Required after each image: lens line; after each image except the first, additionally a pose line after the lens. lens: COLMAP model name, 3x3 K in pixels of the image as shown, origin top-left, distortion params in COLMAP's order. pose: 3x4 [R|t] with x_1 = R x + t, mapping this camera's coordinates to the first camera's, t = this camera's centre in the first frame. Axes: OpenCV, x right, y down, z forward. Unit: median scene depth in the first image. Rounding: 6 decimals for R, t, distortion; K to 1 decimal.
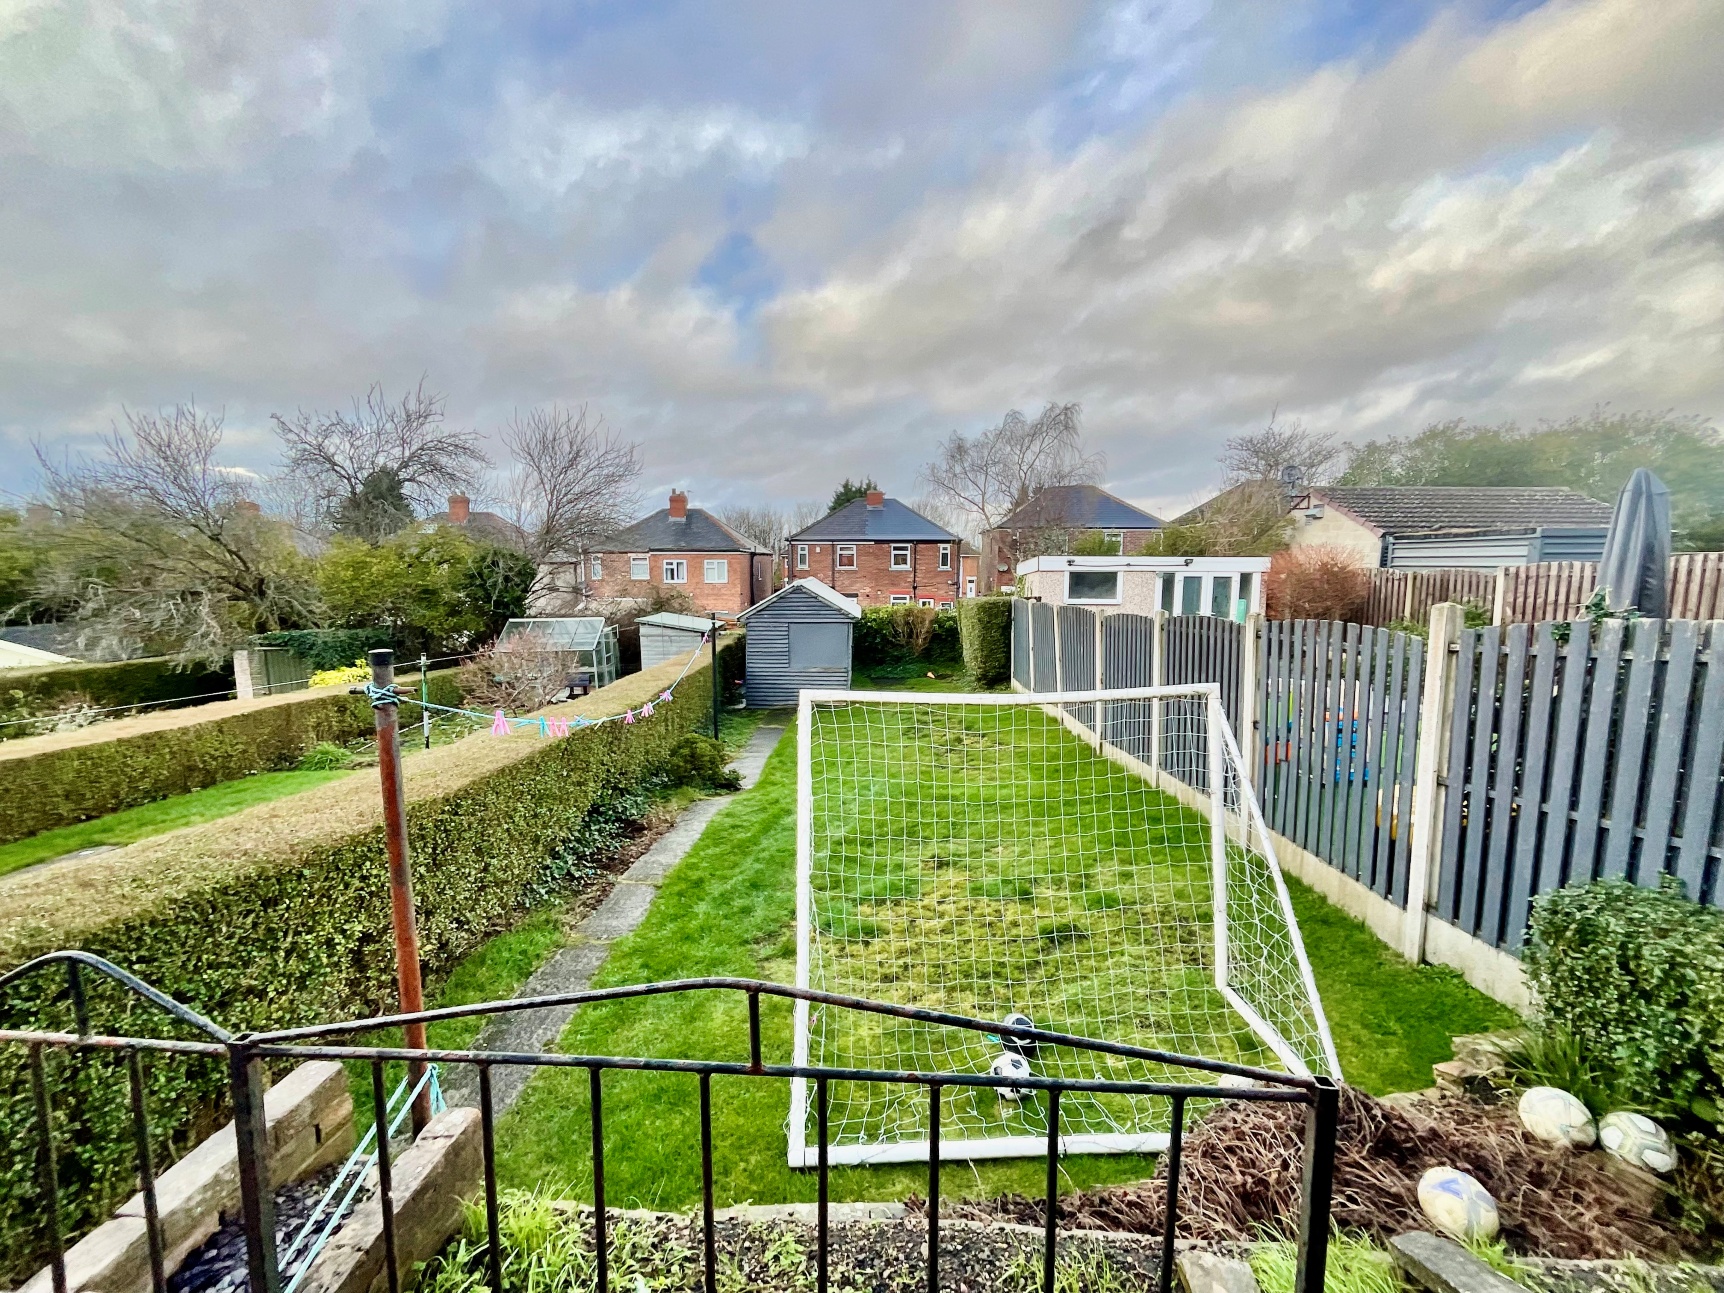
lens RADIAL K [[693.9, 0, 867.0], [0, 693.9, 648.9], [0, 0, 1]] dist [0.002953, -0.001377]
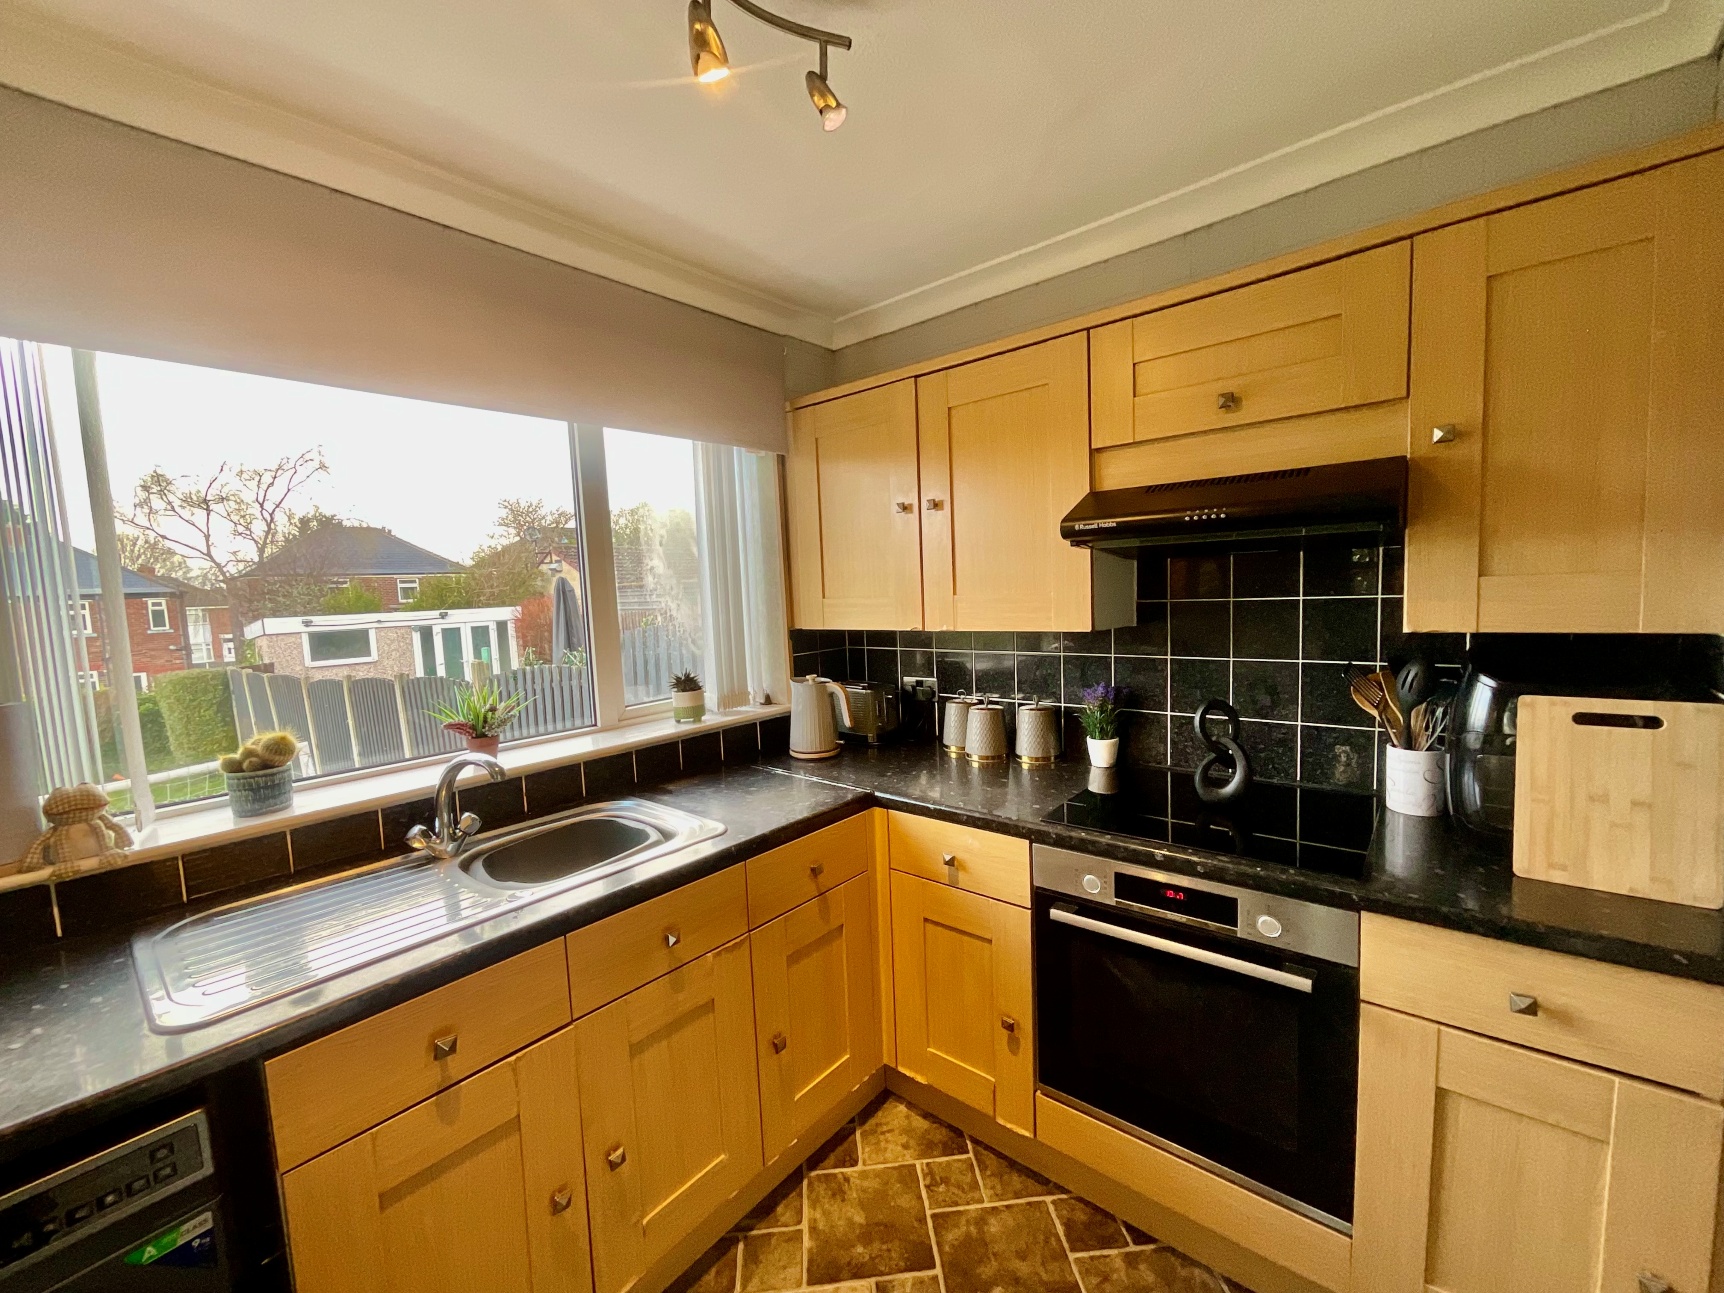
lens RADIAL K [[693.9, 0, 854.6], [0, 693.9, 646.1], [0, 0, 1]] dist [0.002953, -0.001377]
pose [[0.642306, -0.098625, 0.760077, 0.050492], [0.139659, 0.990144, 0.010458, -0.000735], [-0.753617, 0.099434, 0.649749, -0.161670]]
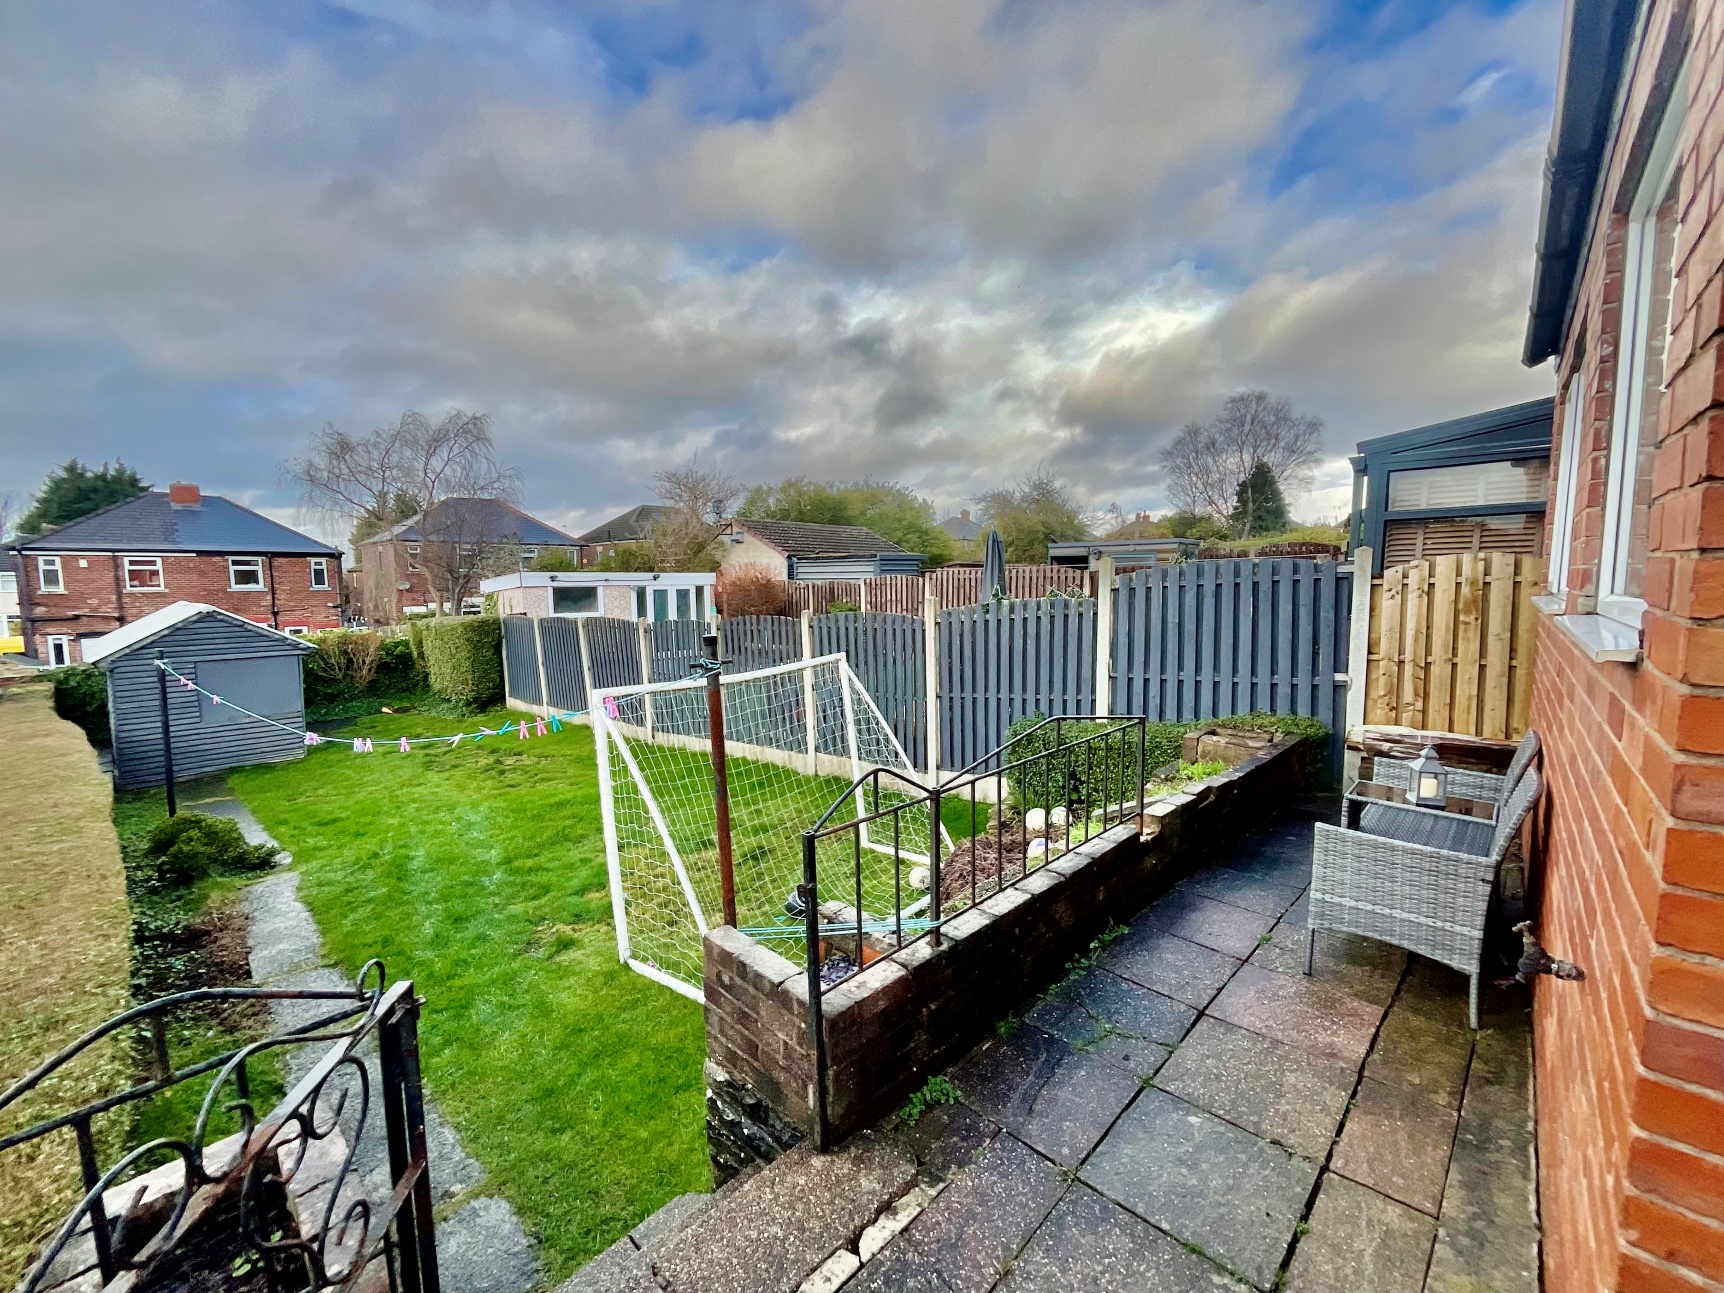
lens RADIAL K [[693.9, 0, 861.0], [0, 693.9, 640.5], [0, 0, 1]] dist [0.002953, -0.001377]
pose [[0.673734, -0.074613, 0.735197, -0.159544], [0.100225, 0.994923, 0.009126, 0.003267], [-0.732146, 0.067537, 0.677792, -0.022610]]
